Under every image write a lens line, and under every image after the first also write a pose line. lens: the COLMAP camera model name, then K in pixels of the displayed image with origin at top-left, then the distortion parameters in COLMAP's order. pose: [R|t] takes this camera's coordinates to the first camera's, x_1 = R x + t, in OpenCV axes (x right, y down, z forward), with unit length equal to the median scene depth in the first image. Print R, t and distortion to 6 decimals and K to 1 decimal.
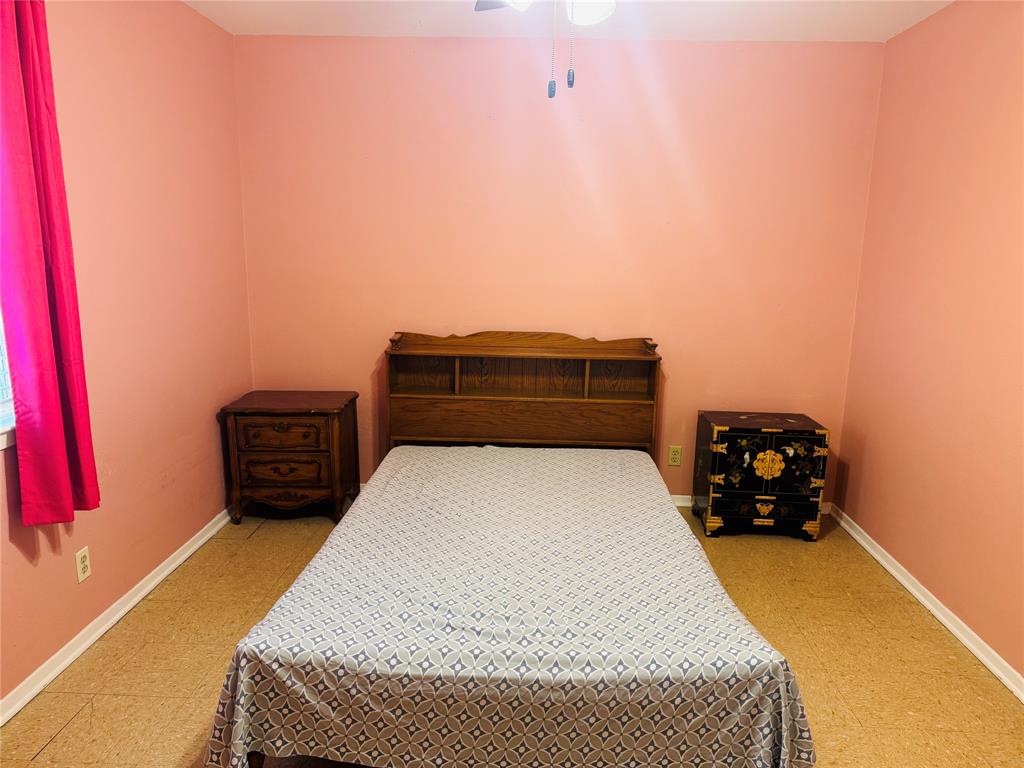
lens RADIAL K [[717.5, 0, 515.0], [0, 717.5, 386.4], [0, 0, 1]] dist [0.121671, -0.209319]
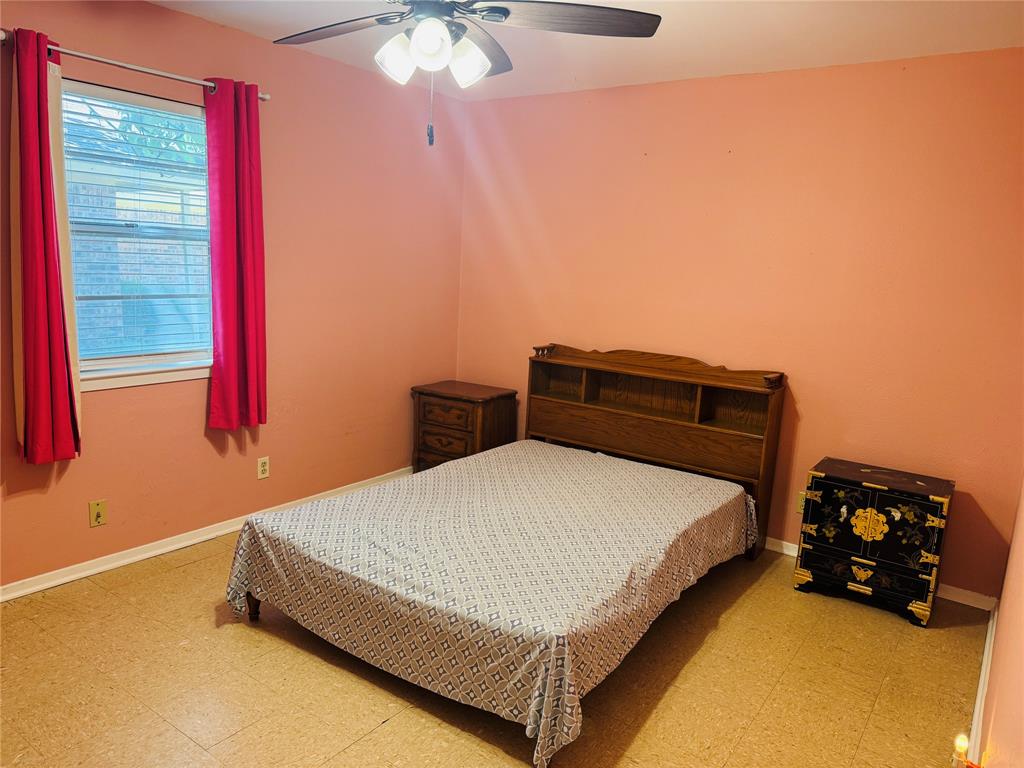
lens RADIAL K [[717.5, 0, 515.0], [0, 717.5, 386.4], [0, 0, 1]] dist [0.121671, -0.209319]
pose [[0.835589, 0.119793, -0.536134, 0.446856], [-0.147472, 0.989027, -0.008855, 0.012533], [0.529190, 0.086464, 0.844086, 0.002803]]
